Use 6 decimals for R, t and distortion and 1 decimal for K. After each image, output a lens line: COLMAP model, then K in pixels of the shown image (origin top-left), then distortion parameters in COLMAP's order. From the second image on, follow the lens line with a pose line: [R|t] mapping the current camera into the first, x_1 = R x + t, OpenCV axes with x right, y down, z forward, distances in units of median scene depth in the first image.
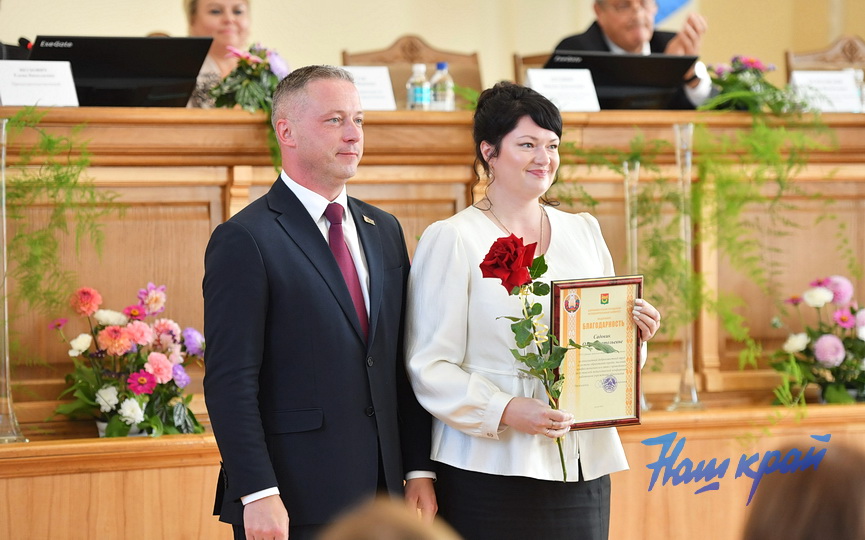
lens RADIAL K [[3937.2, 0, 423.8], [0, 3937.2, 281.1], [0, 0, 1]] dist [1.044859, 0.000000]
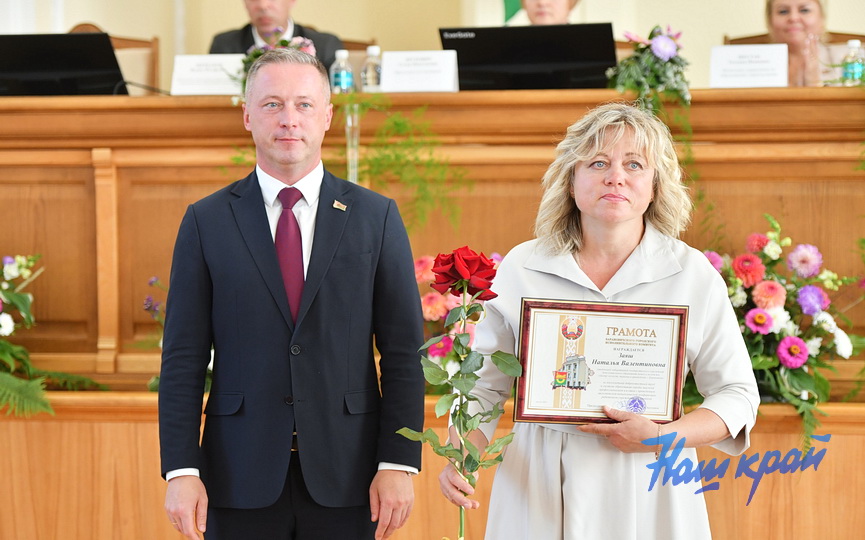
lens RADIAL K [[2353.5, 0, 405.5], [0, 2353.5, 293.7], [0, 0, 1]] dist [0.188434, 0.000000]
pose [[0.725927, 0.044582, -0.686325, 0.355421], [-0.013942, 0.998646, 0.050122, -0.020479], [0.687630, -0.026816, 0.725566, 0.517845]]
